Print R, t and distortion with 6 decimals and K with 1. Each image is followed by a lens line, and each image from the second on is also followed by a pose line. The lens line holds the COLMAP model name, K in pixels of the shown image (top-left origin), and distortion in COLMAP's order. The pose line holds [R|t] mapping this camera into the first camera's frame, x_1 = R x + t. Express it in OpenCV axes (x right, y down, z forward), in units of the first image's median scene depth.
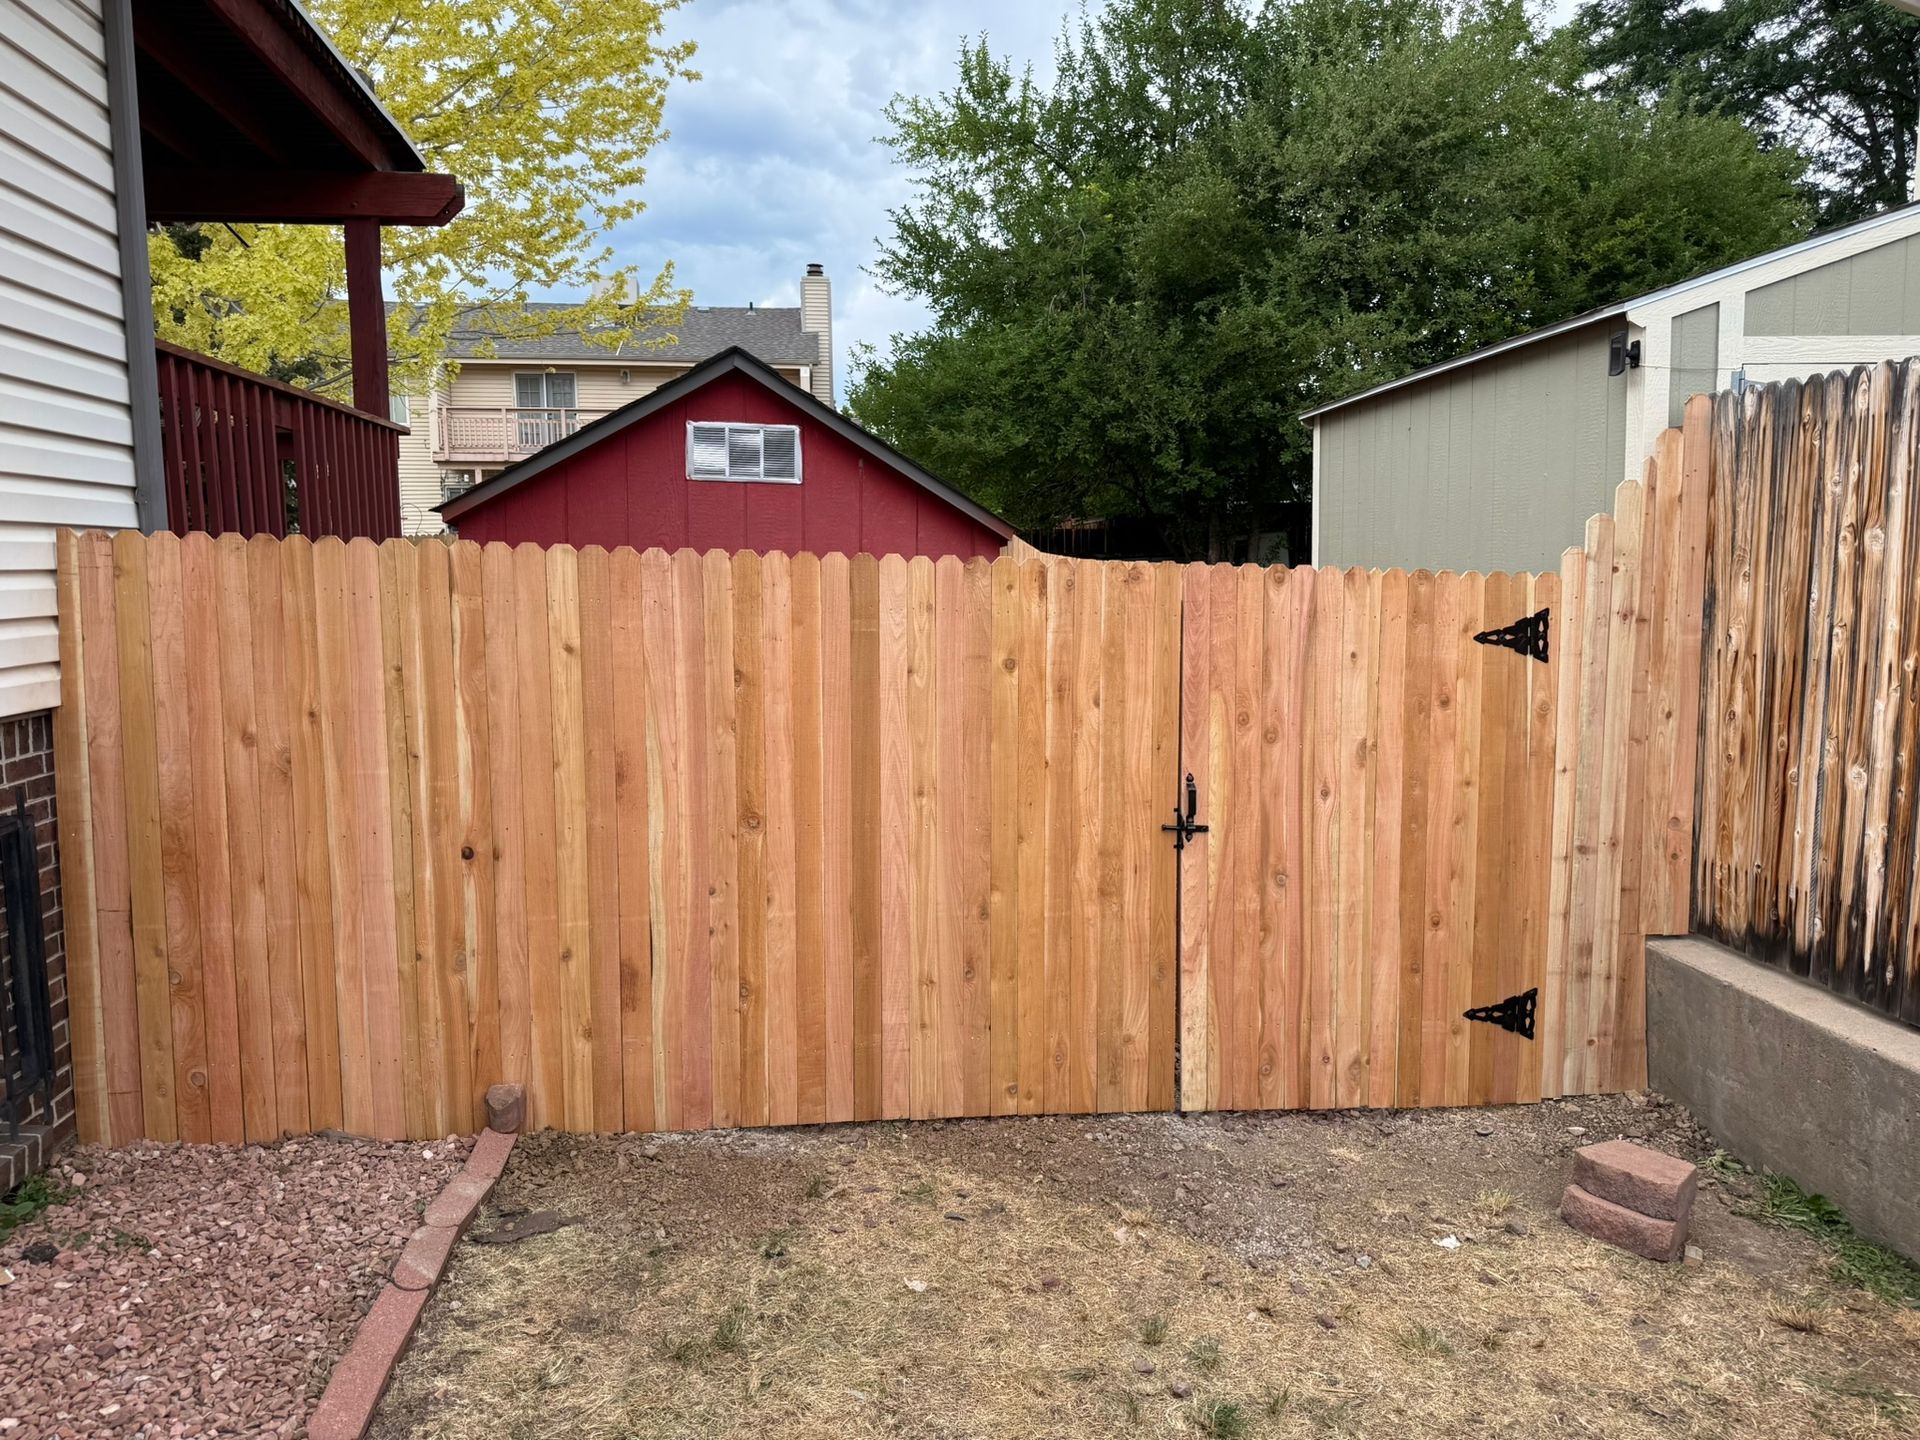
lens RADIAL K [[1357.4, 0, 953.5], [0, 1357.4, 720.9], [0, 0, 1]] dist [0.015569, -0.022705]
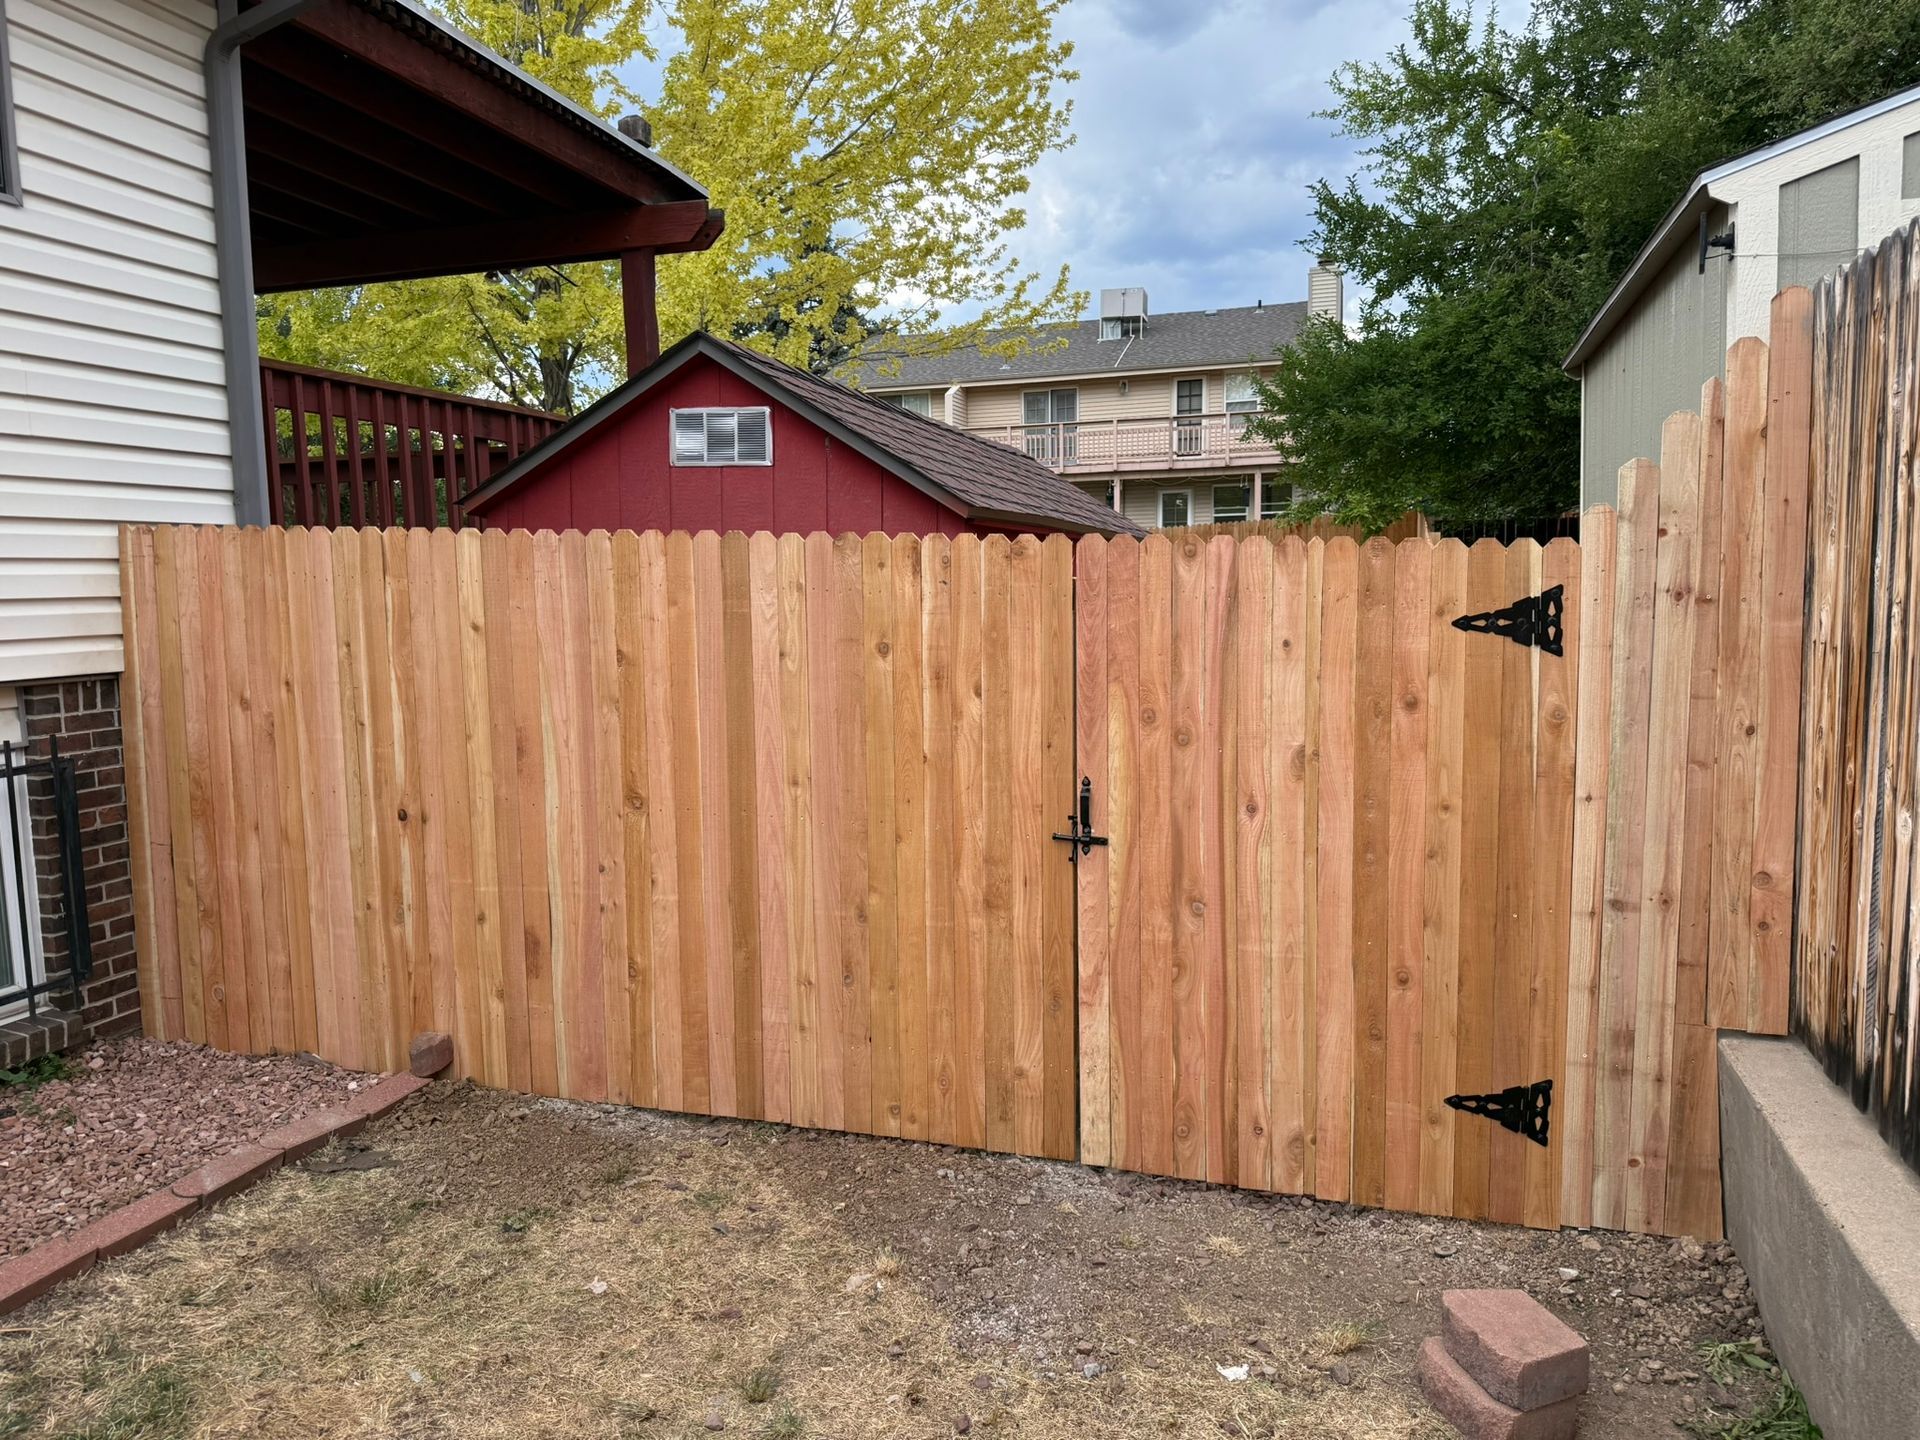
lens RADIAL K [[1357.4, 0, 968.1], [0, 1357.4, 719.8], [0, 0, 1]] dist [0.015569, -0.022705]
pose [[0.915040, 0.032260, -0.402071, 0.454444], [-0.035086, 0.999384, 0.000336, 0.004547], [0.401835, 0.013800, 0.915608, 0.171096]]
